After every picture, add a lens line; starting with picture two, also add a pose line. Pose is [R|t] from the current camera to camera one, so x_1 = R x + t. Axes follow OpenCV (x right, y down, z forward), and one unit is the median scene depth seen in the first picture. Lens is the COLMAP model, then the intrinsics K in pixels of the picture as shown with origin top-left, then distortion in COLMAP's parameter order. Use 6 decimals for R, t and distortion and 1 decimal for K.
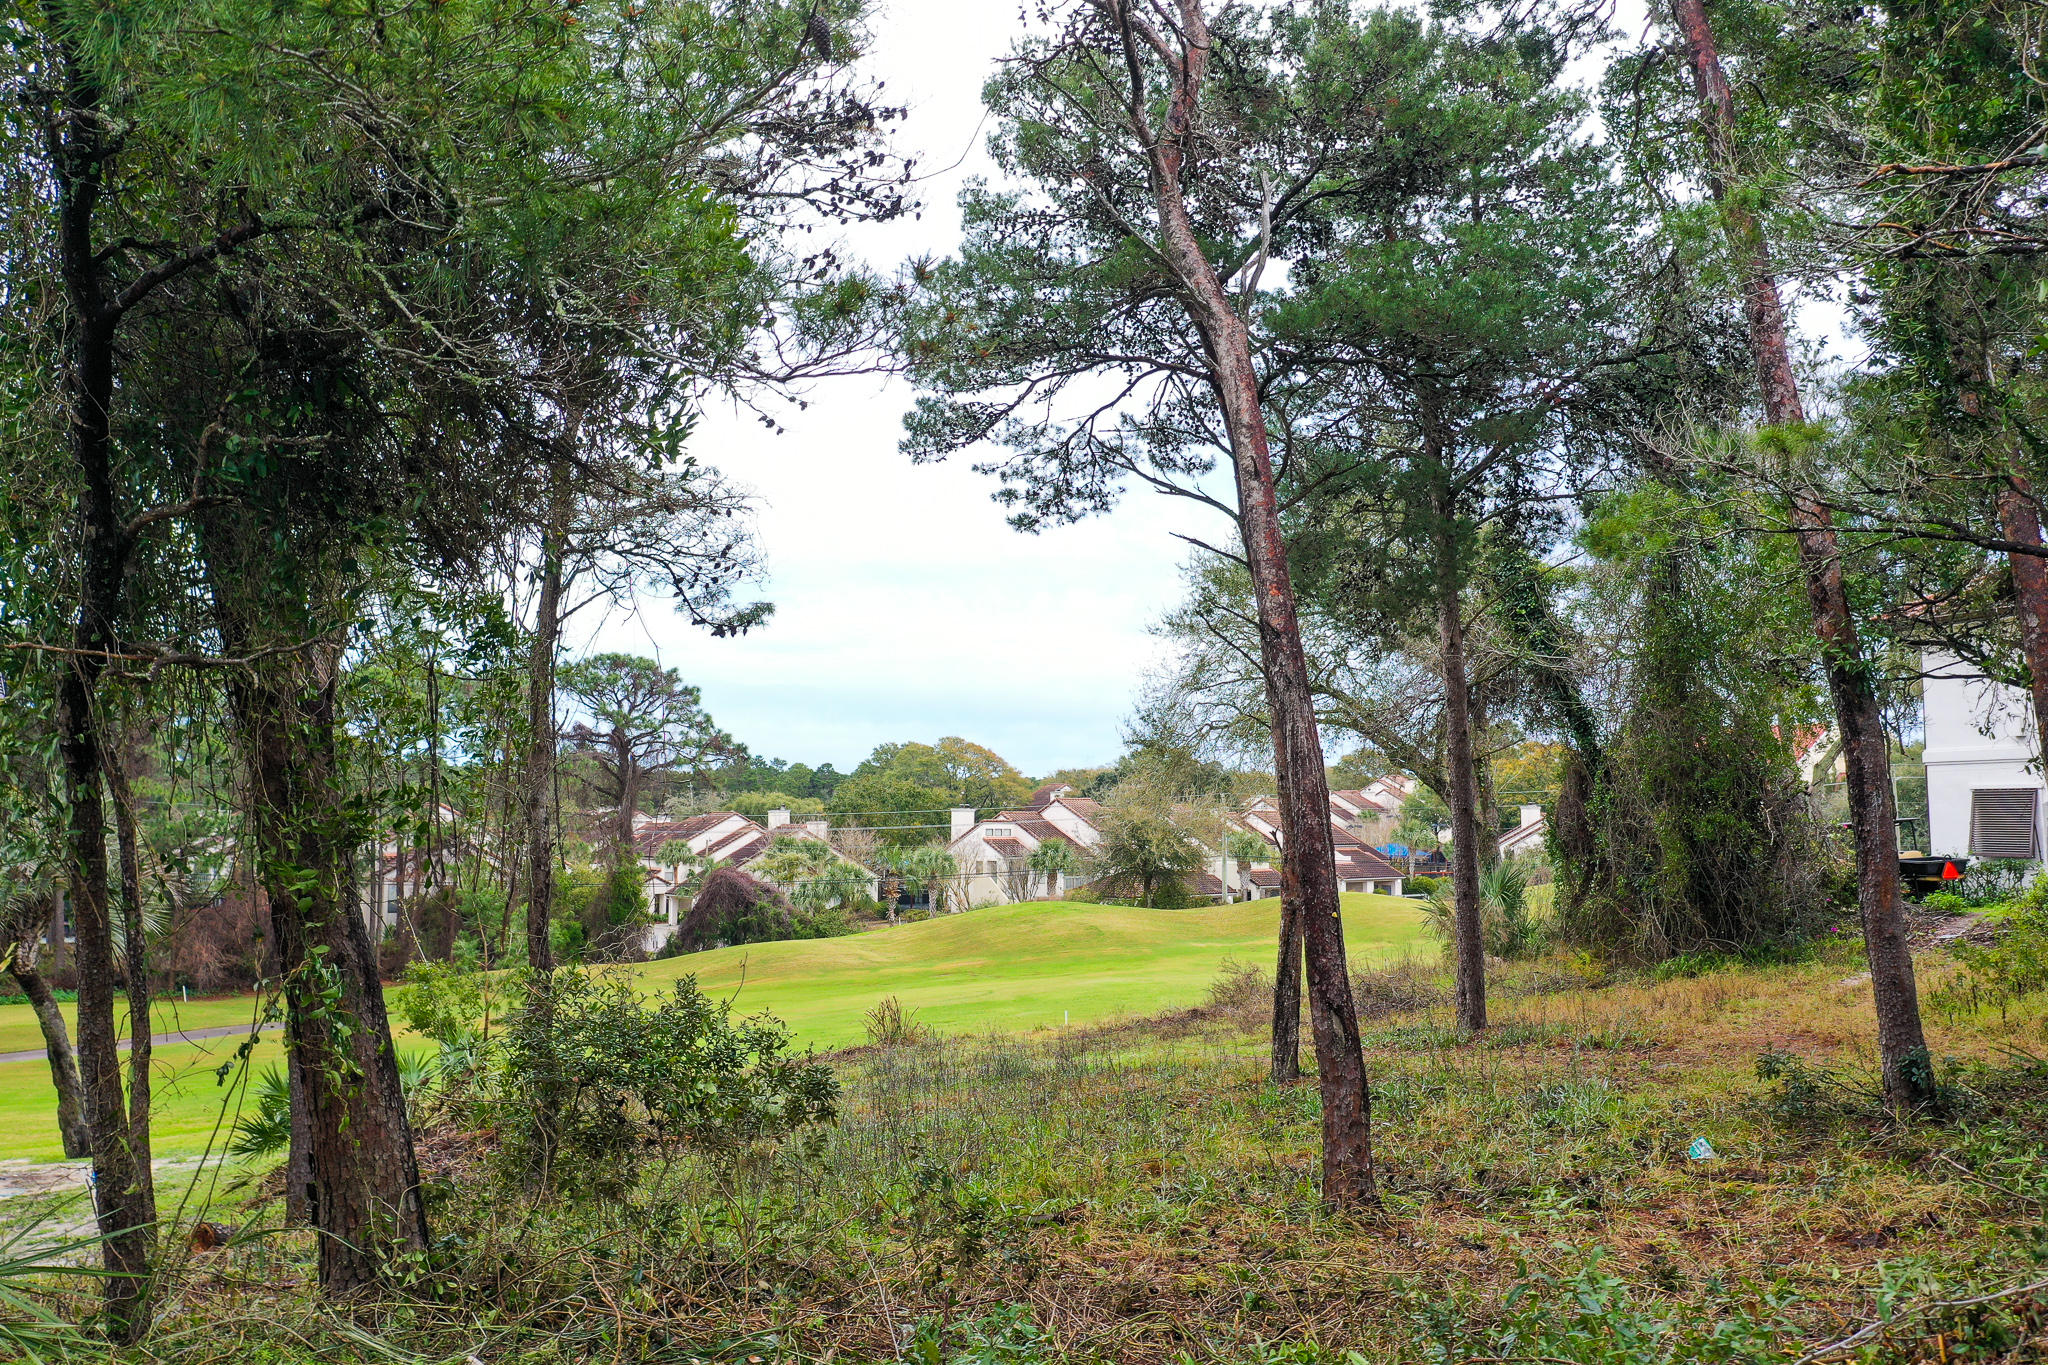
lens RADIAL K [[1634.1, 0, 1024.0], [0, 1634.1, 682.5], [0, 0, 1]] dist [0.008594, 0.012319]
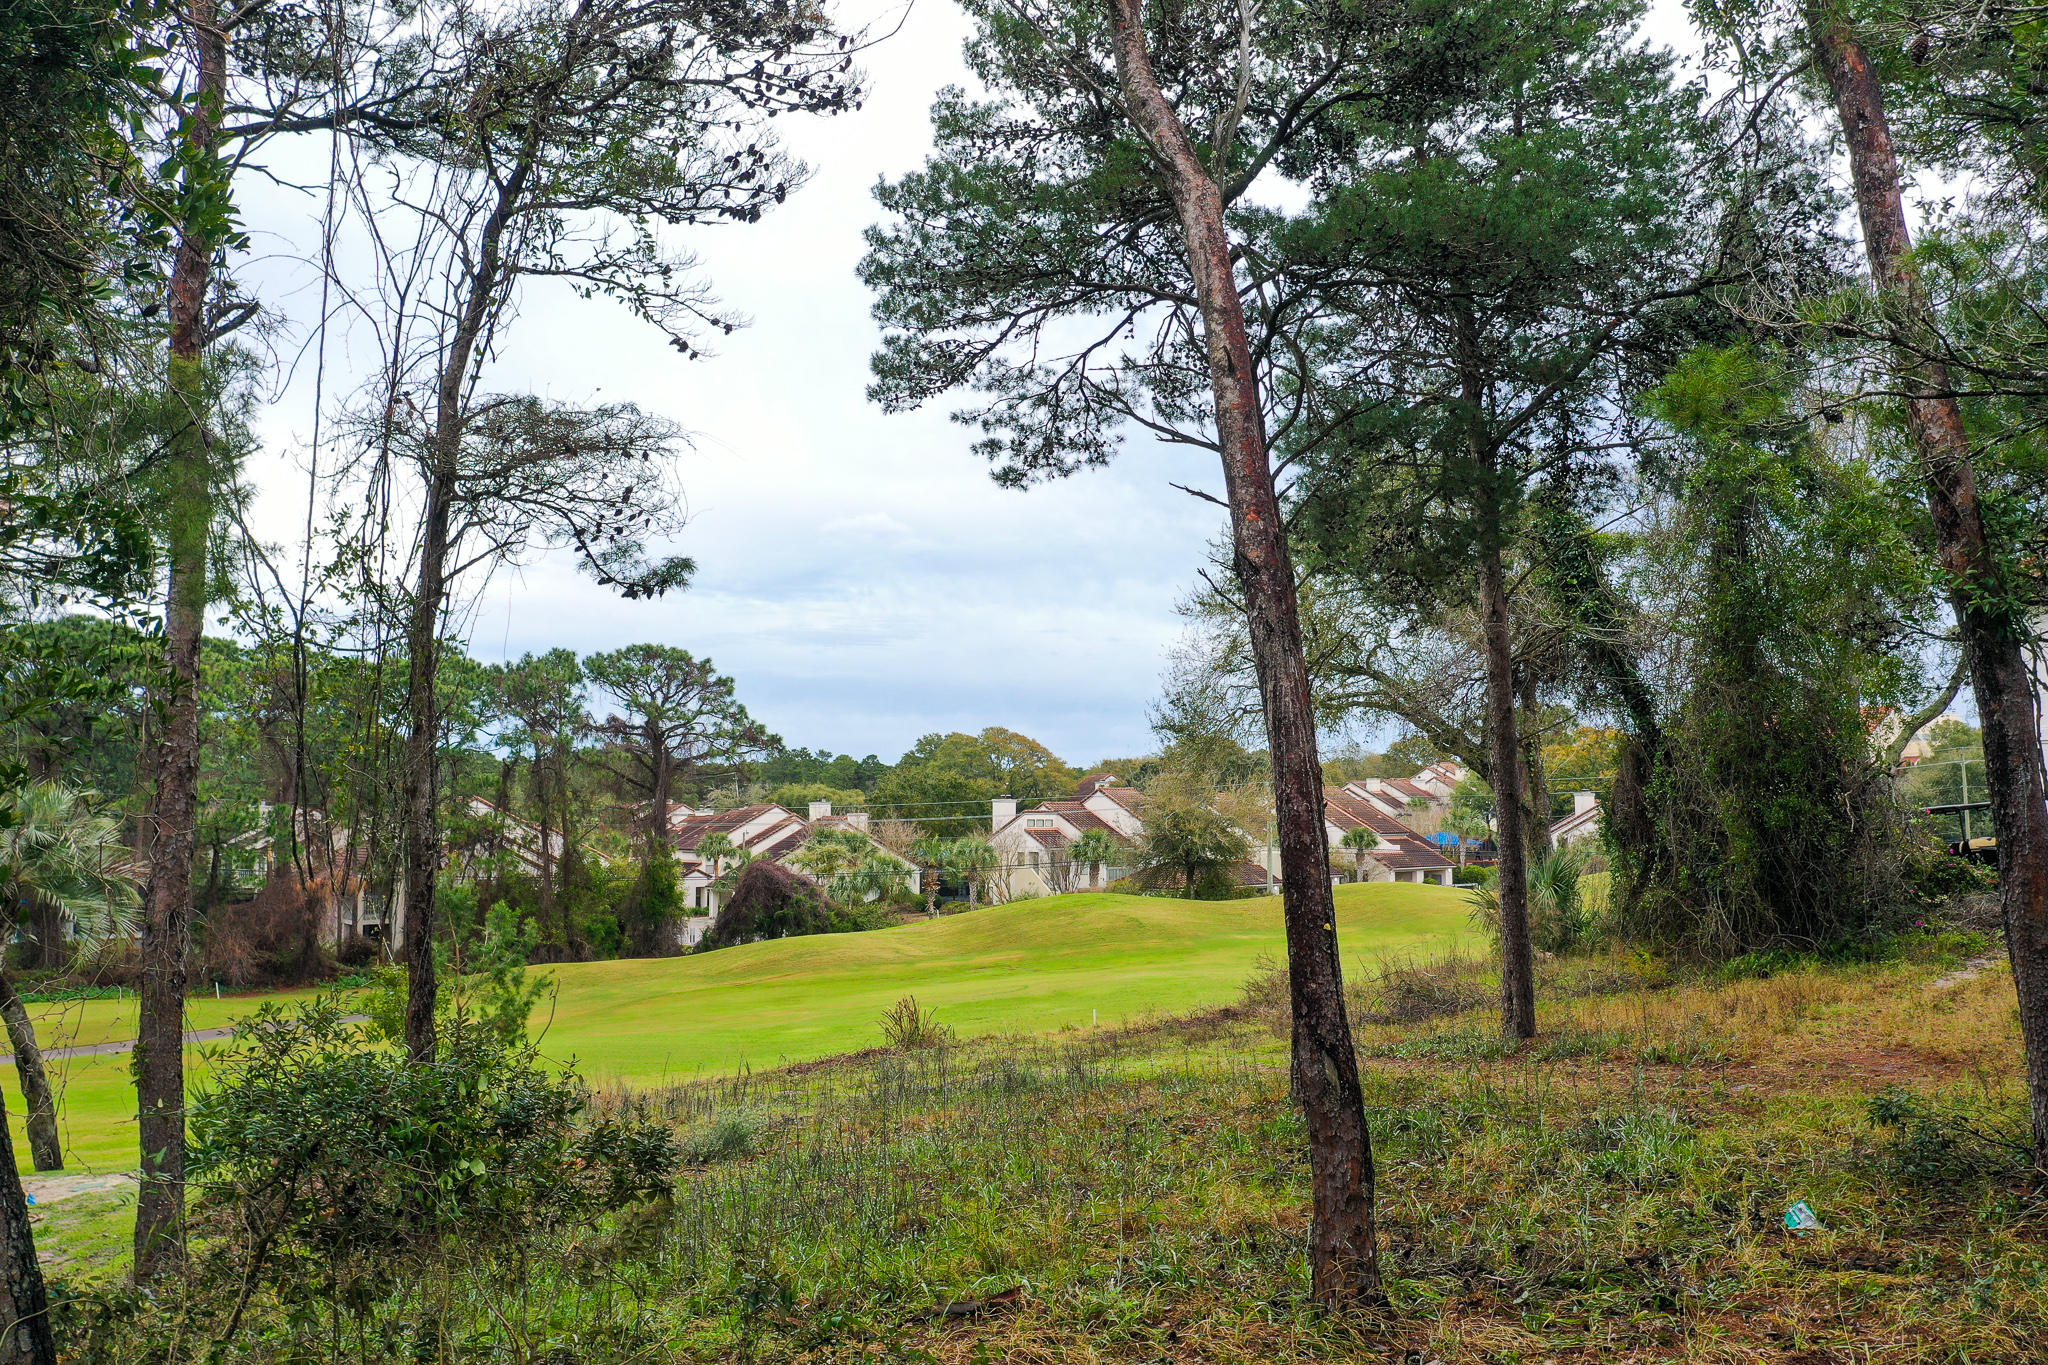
lens RADIAL K [[1630.7, 0, 1029.6], [0, 1630.7, 687.4], [0, 0, 1]] dist [0.011550, 0.002233]
pose [[0.999604, -0.008213, -0.026900, 0.027036], [0.008440, 0.999930, 0.008344, 0.008007], [0.026830, -0.008568, 0.999603, 0.085547]]
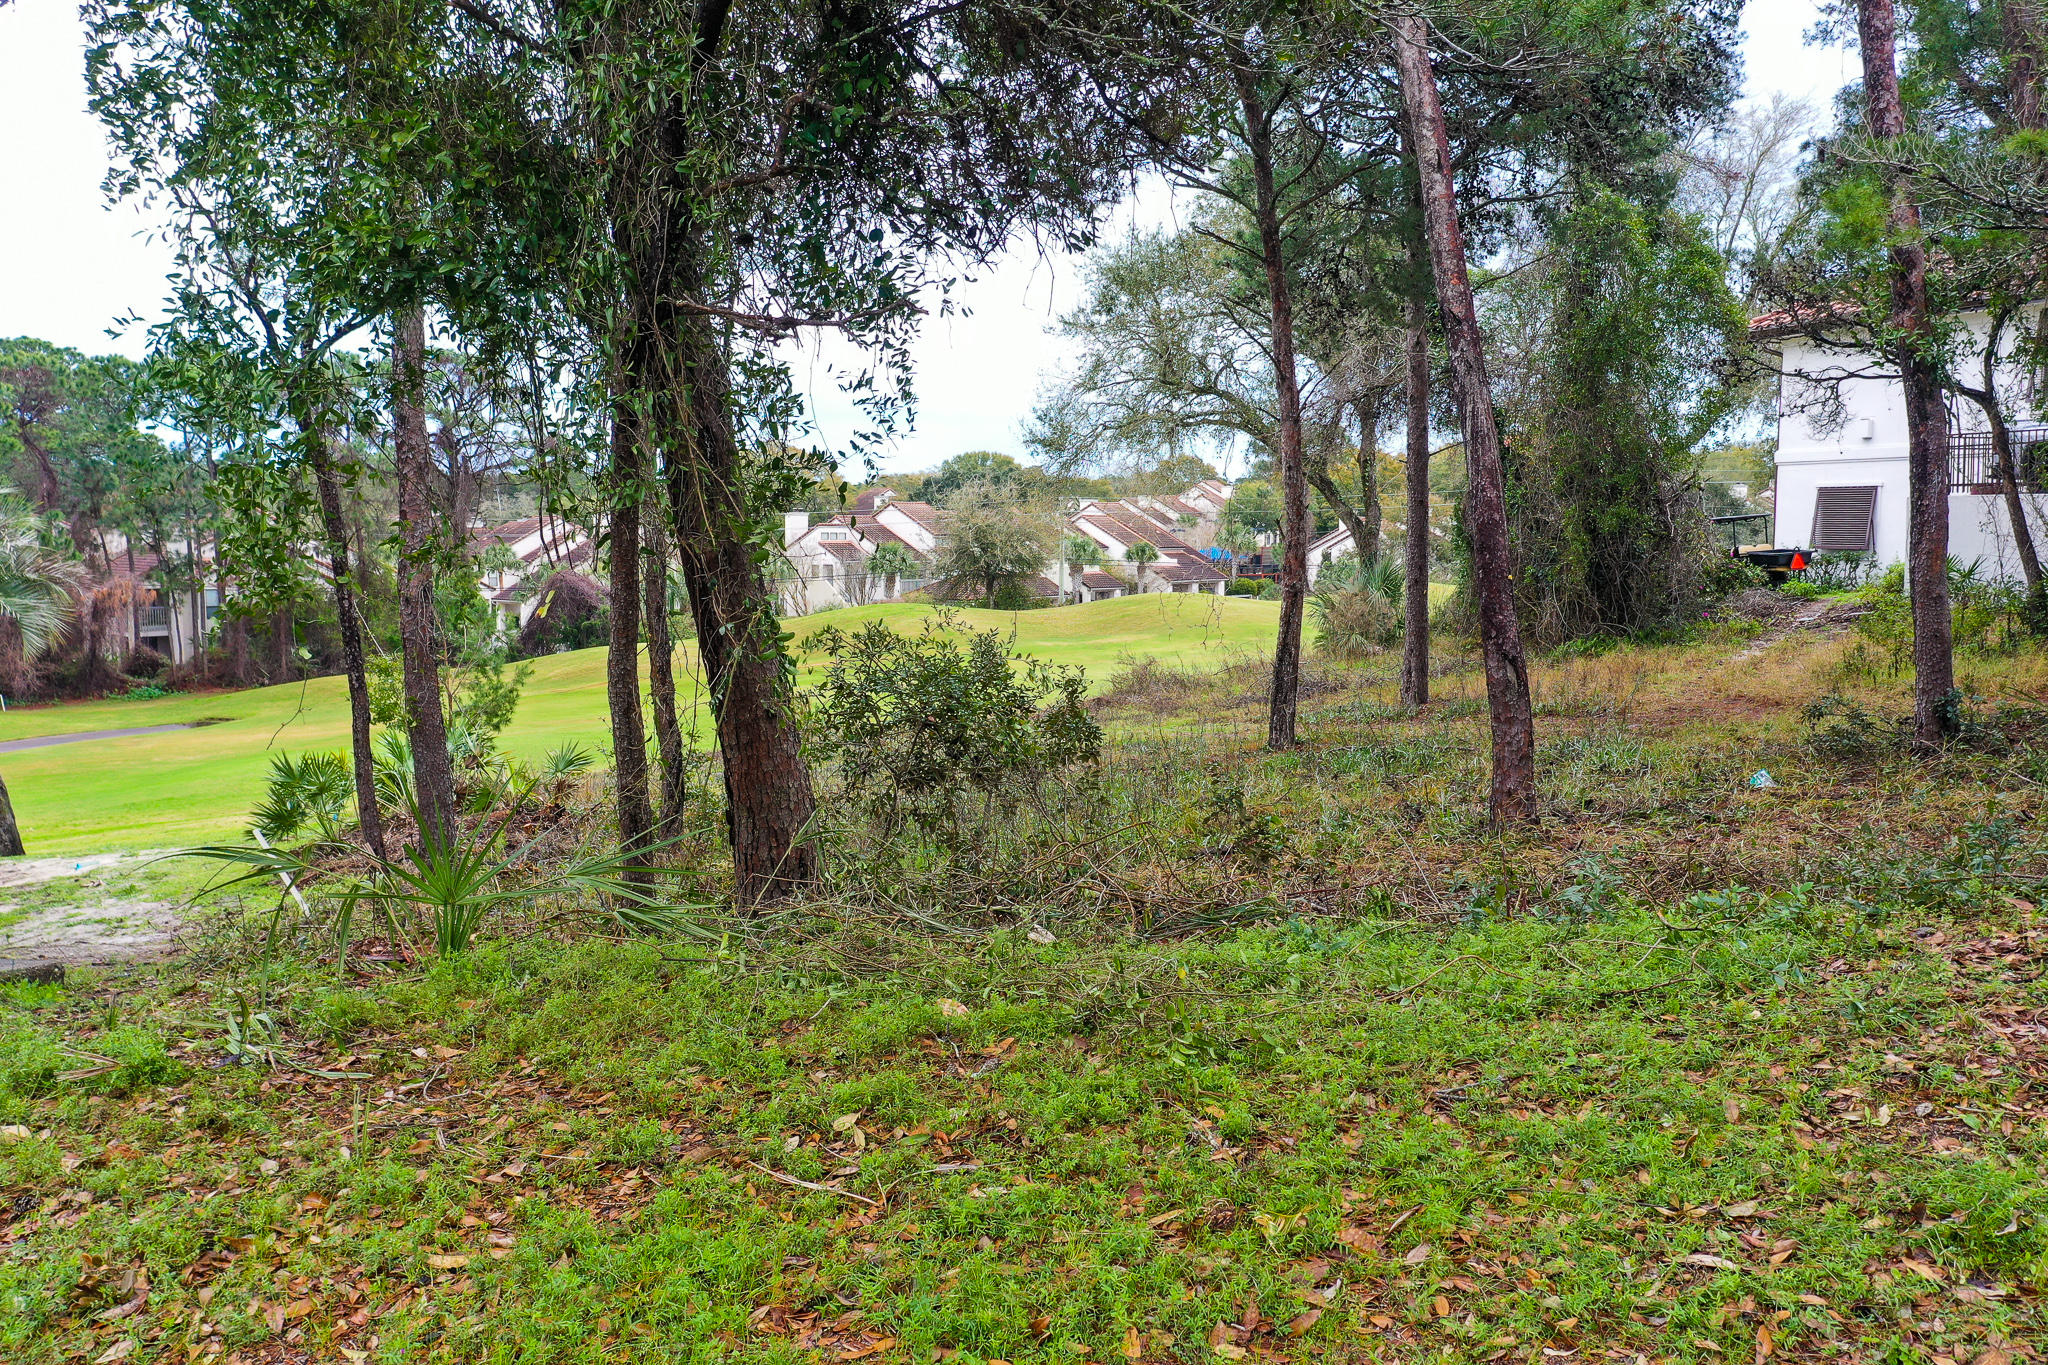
lens RADIAL K [[1634.1, 0, 1024.0], [0, 1634.1, 682.5], [0, 0, 1]] dist [0.008594, 0.012319]
pose [[0.992808, -0.012225, 0.119092, -0.106316], [-0.009185, 0.984062, 0.177587, 0.006493], [-0.119365, -0.177404, 0.976872, -0.026888]]
